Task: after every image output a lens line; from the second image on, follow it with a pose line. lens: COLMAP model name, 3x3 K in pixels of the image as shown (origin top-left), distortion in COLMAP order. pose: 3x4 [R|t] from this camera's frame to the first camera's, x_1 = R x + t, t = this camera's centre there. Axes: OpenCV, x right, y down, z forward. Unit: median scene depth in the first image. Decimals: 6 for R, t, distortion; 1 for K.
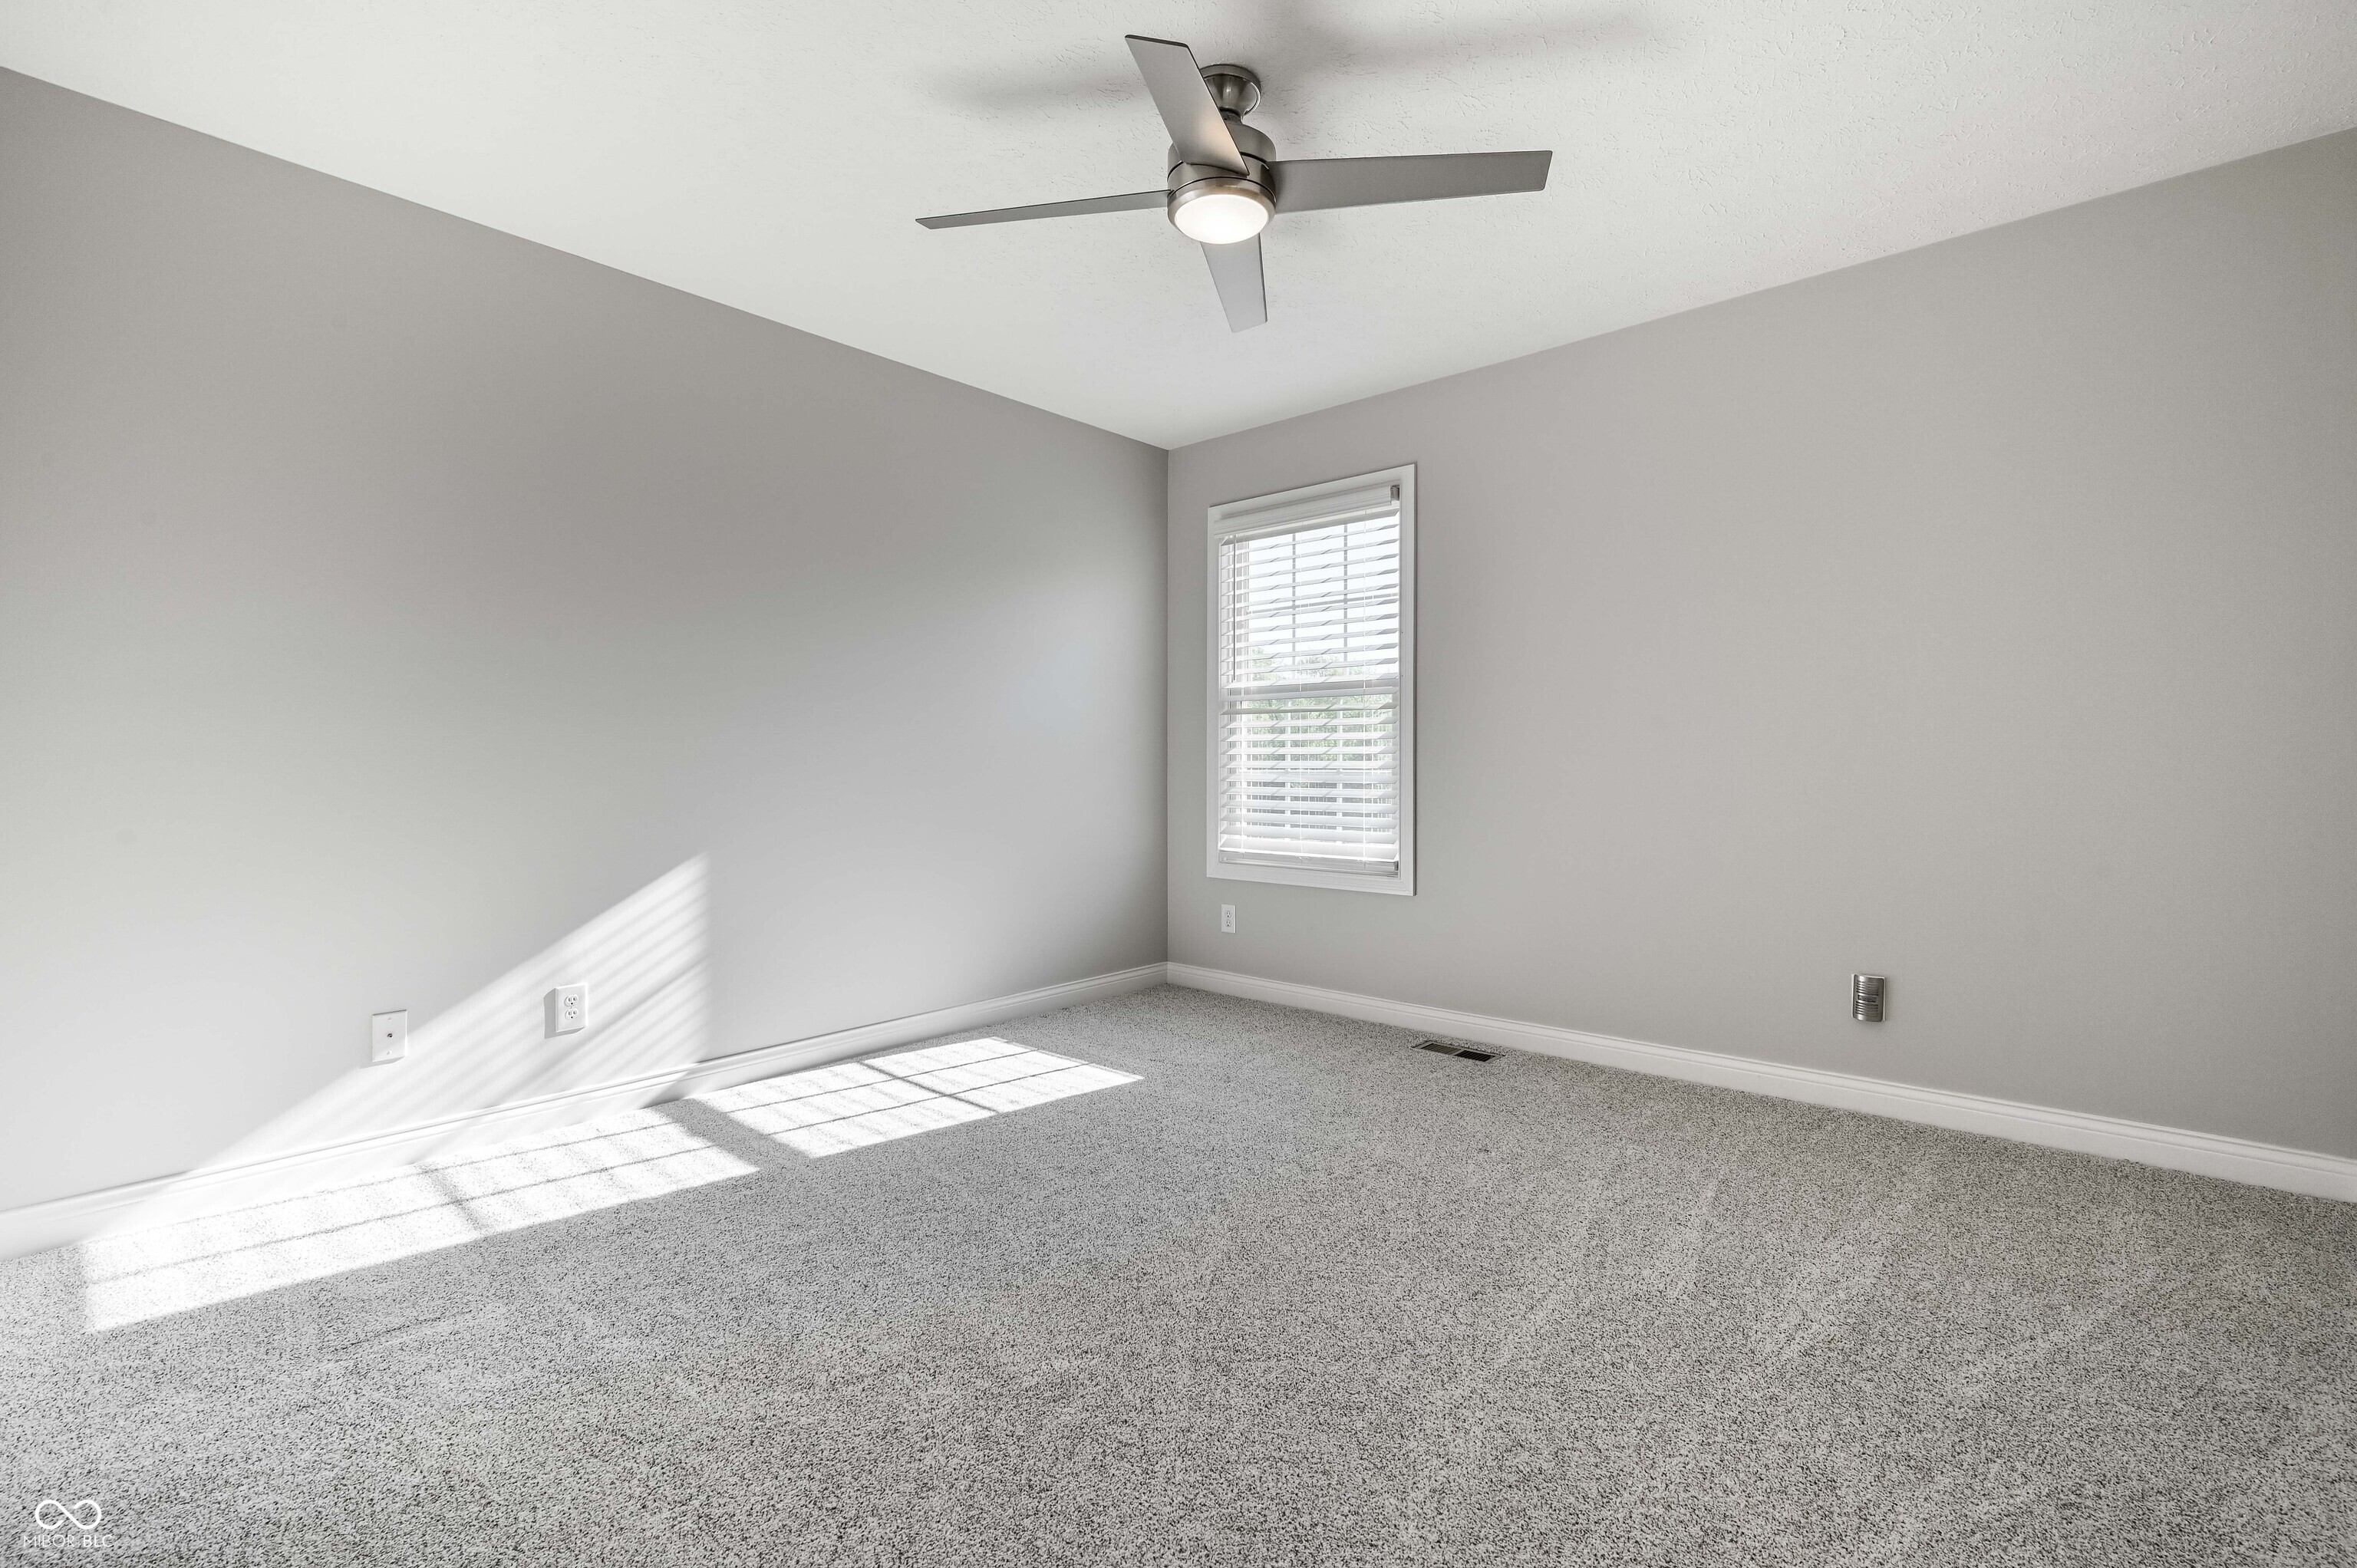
lens RADIAL K [[1081.9, 0, 1197.0], [0, 1081.9, 791.2], [0, 0, 1]] dist [0.001420, 0.000224]
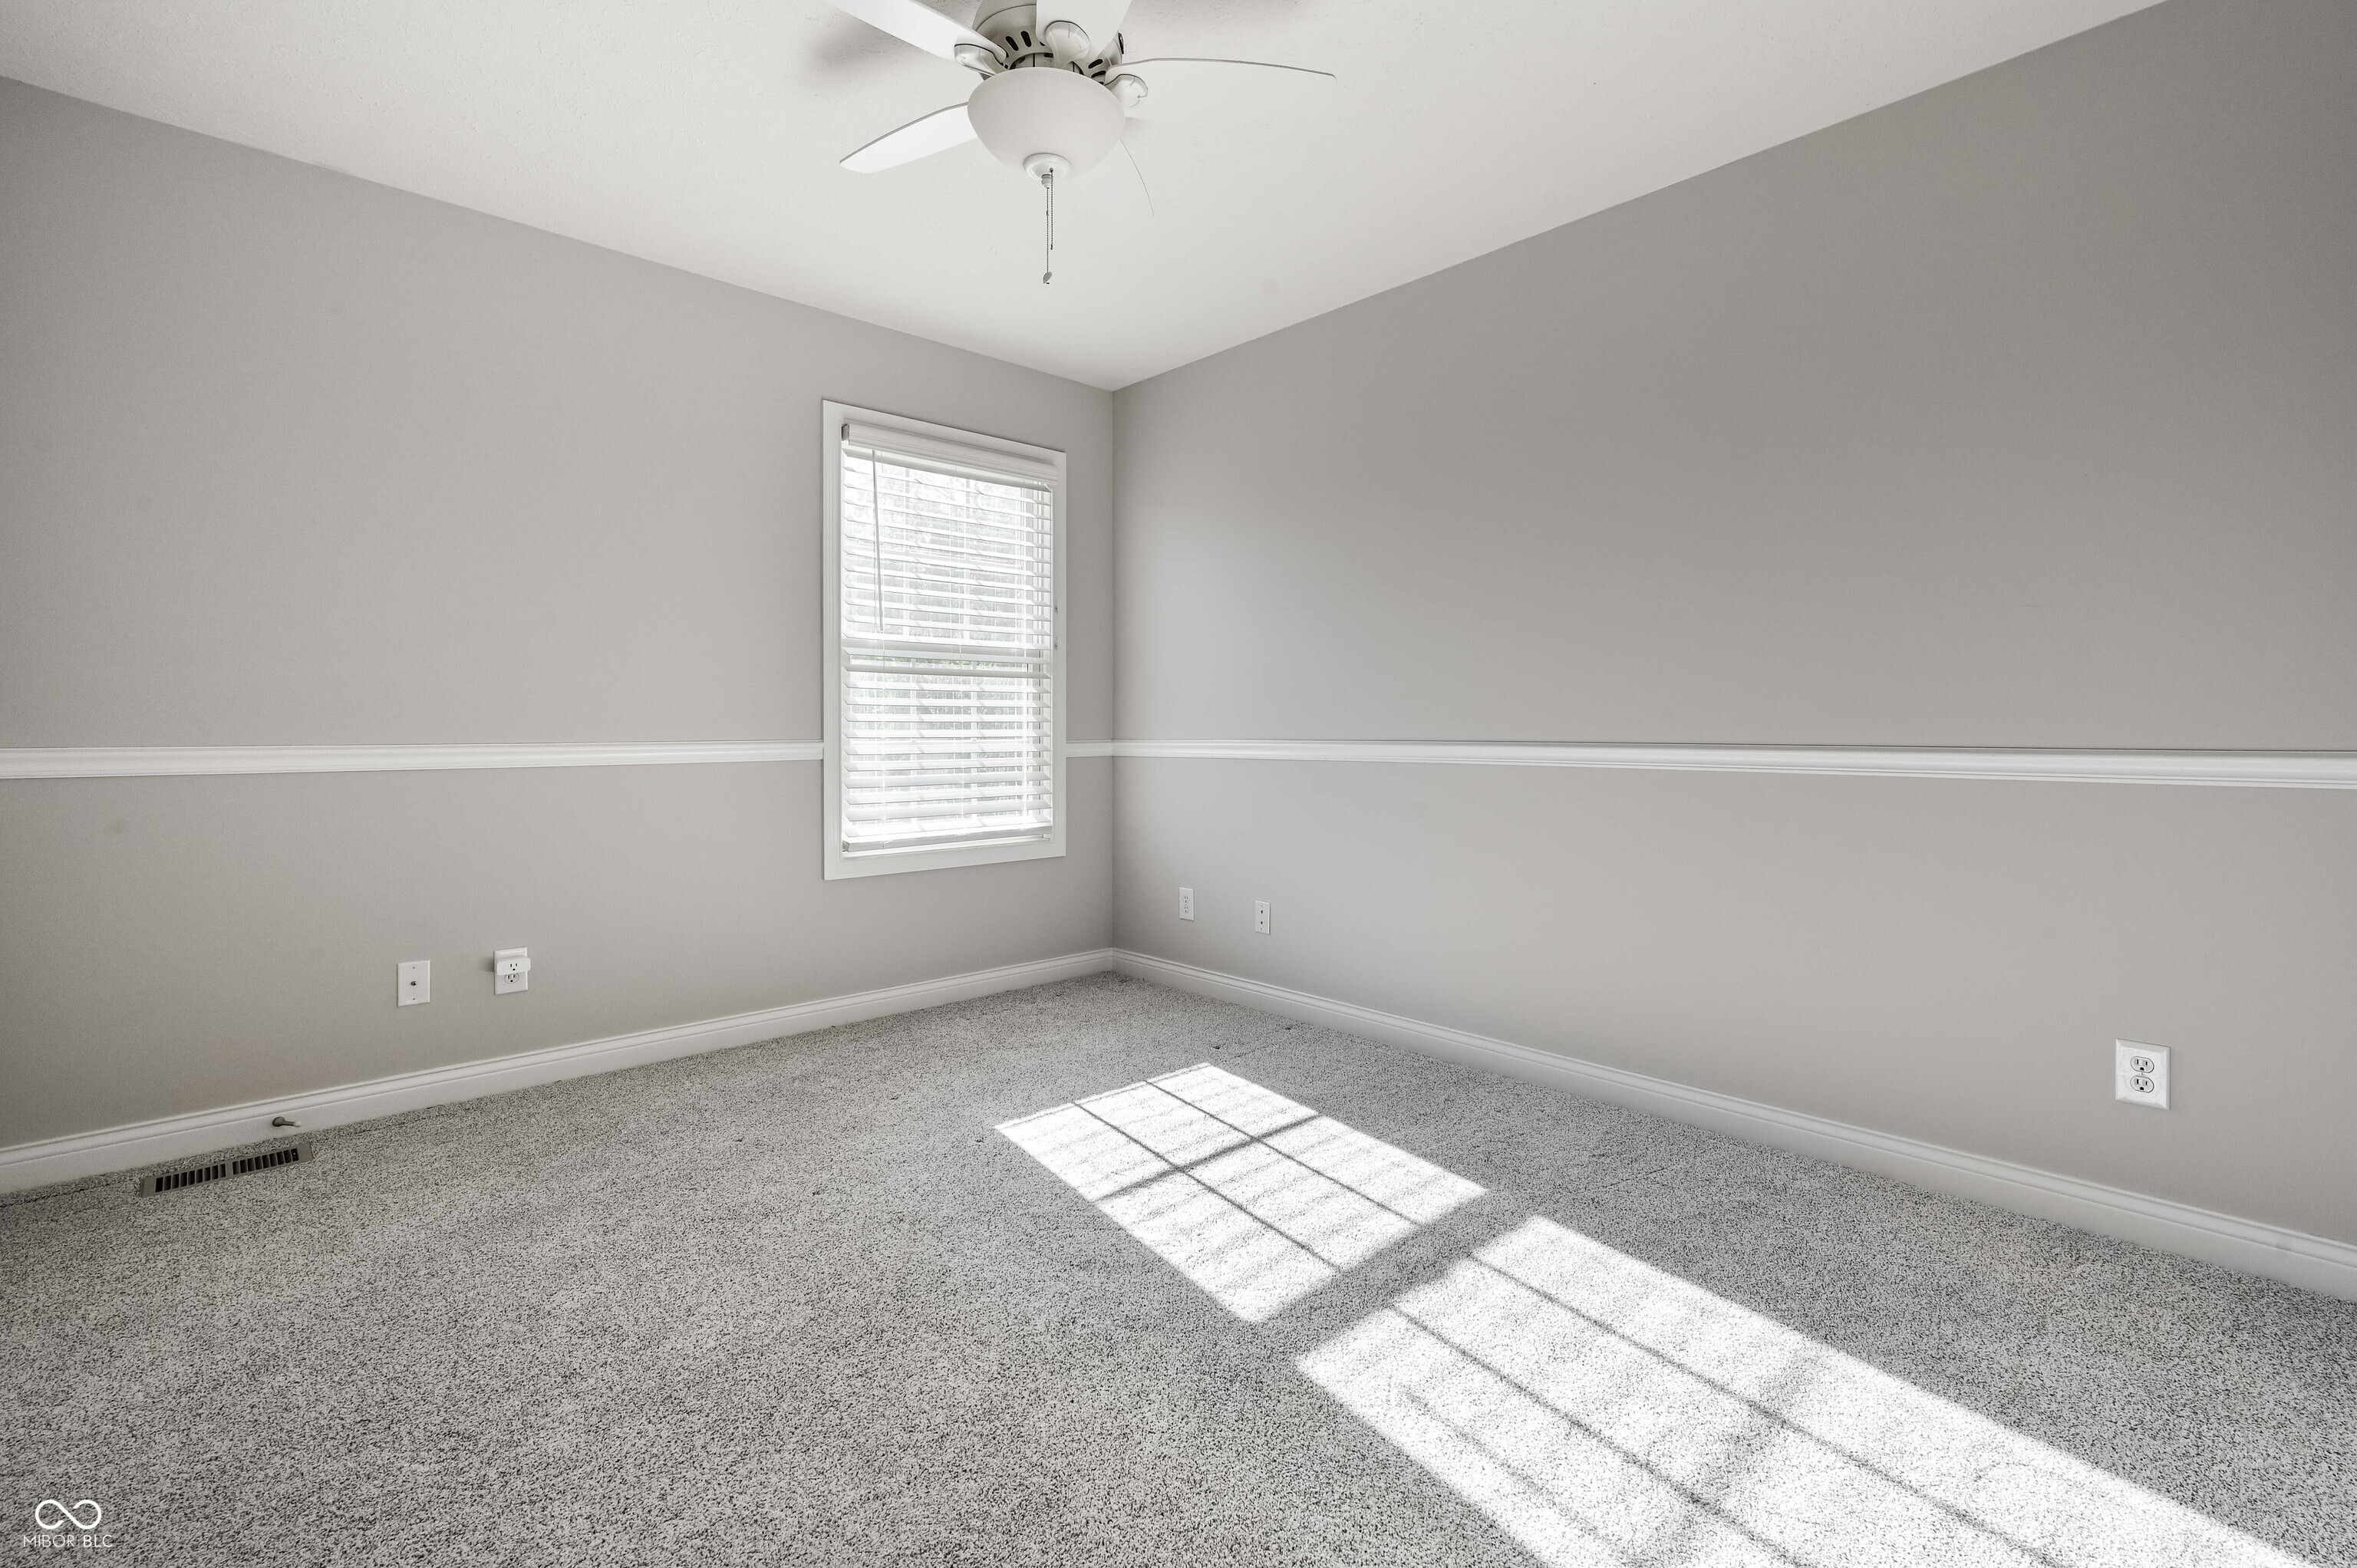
lens RADIAL K [[1048.8, 0, 1181.9], [0, 1048.8, 731.0], [0, 0, 1]] dist [-0.000635, 0.000213]
pose [[0.099433, 0.004664, 0.995033, -0.779199], [0.033636, 0.999402, -0.008046, -0.013411], [-0.994476, 0.034269, 0.099216, 0.747585]]
